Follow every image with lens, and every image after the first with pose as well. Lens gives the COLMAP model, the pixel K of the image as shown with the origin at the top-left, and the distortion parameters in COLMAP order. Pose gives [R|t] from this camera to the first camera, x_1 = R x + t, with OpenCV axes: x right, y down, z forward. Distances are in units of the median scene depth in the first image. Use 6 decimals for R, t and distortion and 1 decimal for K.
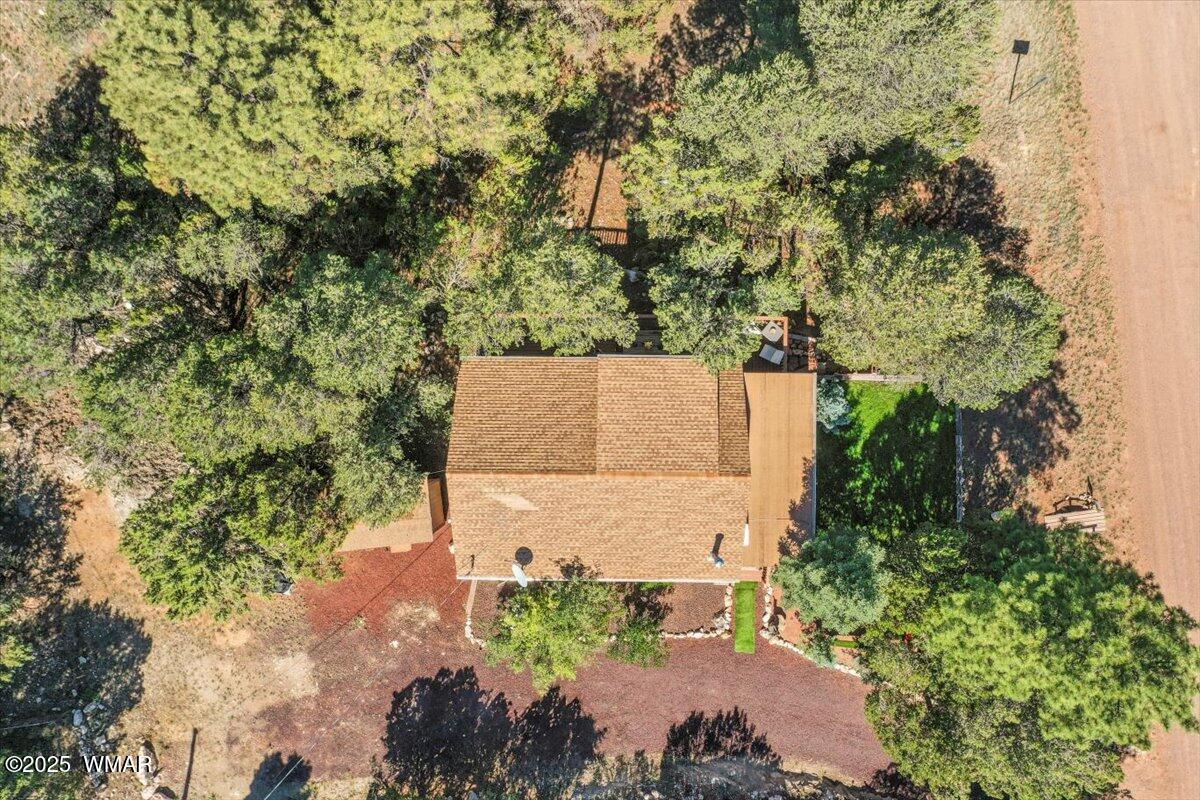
lens RADIAL K [[523.2, 0, 600.3], [0, 523.2, 380.6], [0, 0, 1]] dist [0.022442, 0.000033]
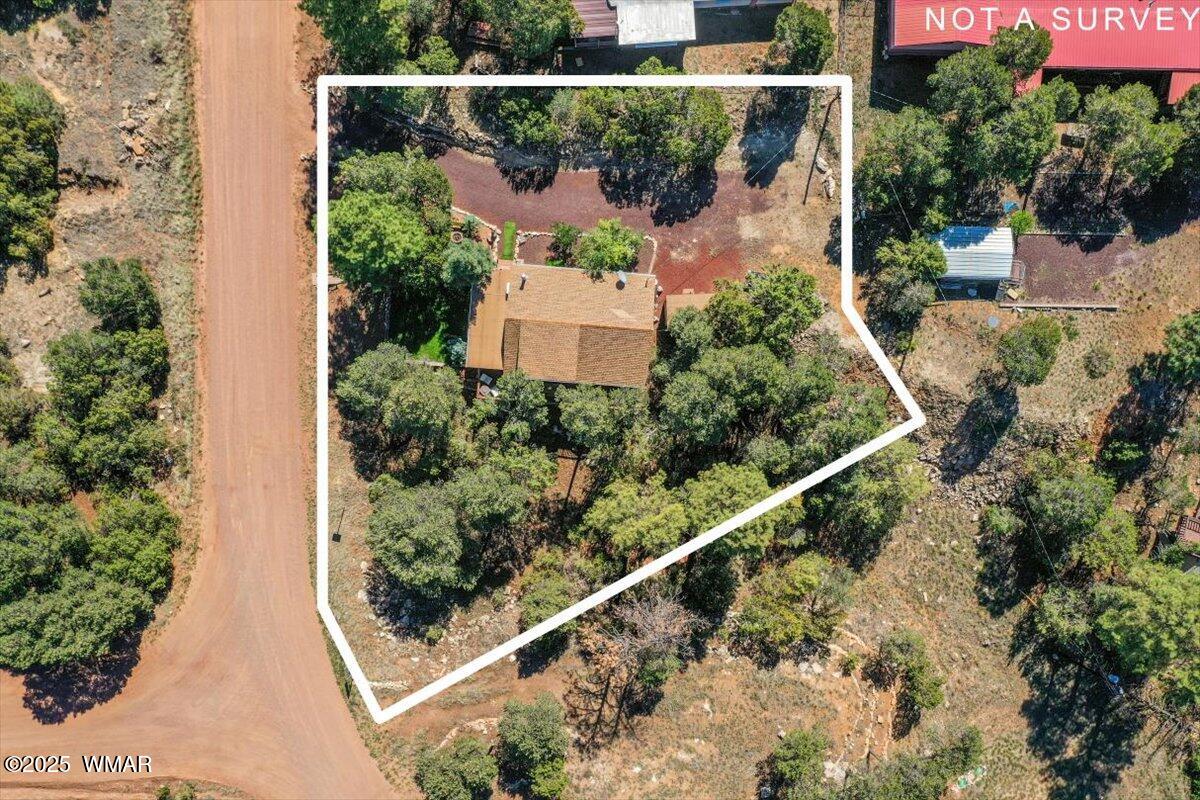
lens RADIAL K [[517.9, 0, 600.0], [0, 517.9, 400.0], [0, 0, 1]] dist [0.002597, 0.000095]
pose [[-0.997488, -0.069742, -0.012433, -0.072322], [0.069866, -0.997508, -0.009812, -0.080832], [-0.011718, -0.010656, 0.999875, -0.921096]]
